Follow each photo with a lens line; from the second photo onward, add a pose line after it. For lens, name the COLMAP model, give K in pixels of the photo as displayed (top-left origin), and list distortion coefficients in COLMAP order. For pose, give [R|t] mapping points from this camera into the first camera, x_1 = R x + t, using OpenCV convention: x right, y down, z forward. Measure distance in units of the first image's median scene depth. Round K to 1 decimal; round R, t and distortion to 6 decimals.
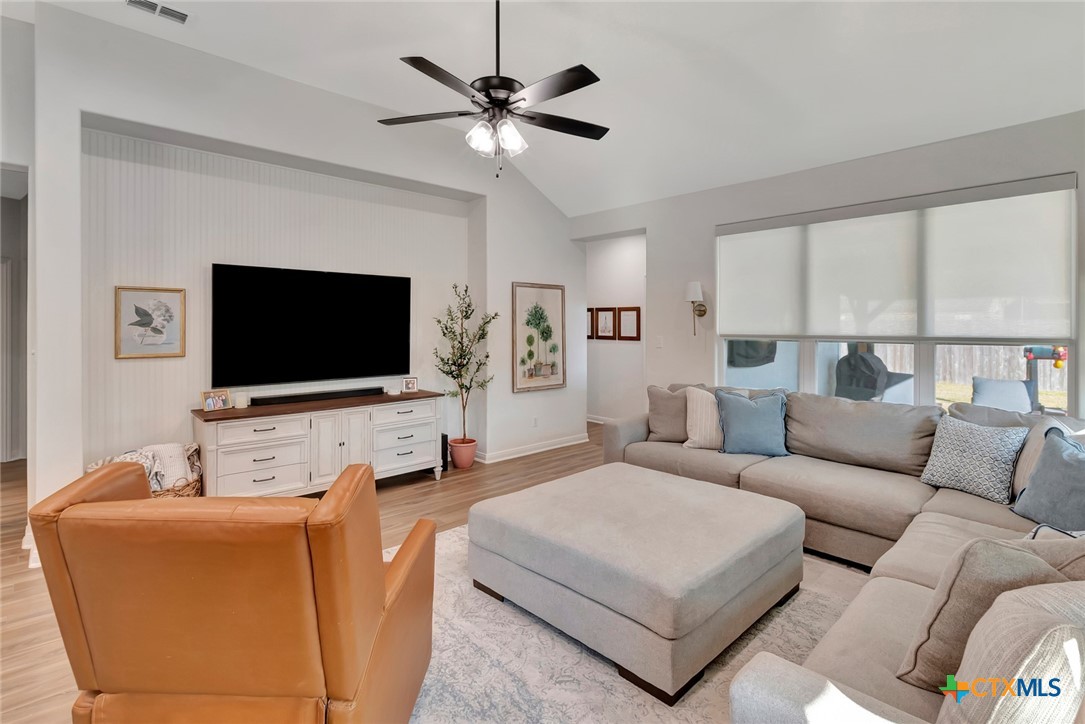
lens RADIAL K [[521.1, 0, 528.8], [0, 521.1, 328.1], [0, 0, 1]] dist [0.000233, -0.000439]
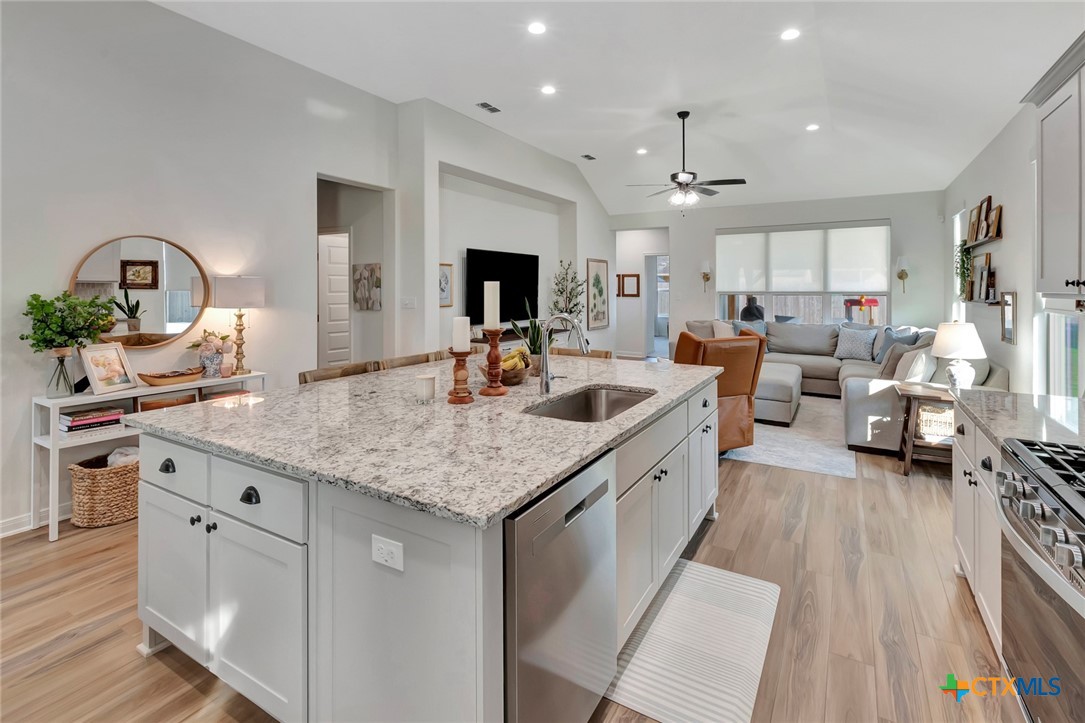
lens RADIAL K [[499.1, 0, 546.5], [0, 499.1, 288.9], [0, 0, 1]] dist [-0.000351, 0.000071]
pose [[0.960960, -0.002235, 0.276679, -0.547141], [0.002994, 0.999993, -0.002319, 0.004429], [-0.276672, 0.003057, 0.960960, -0.375047]]
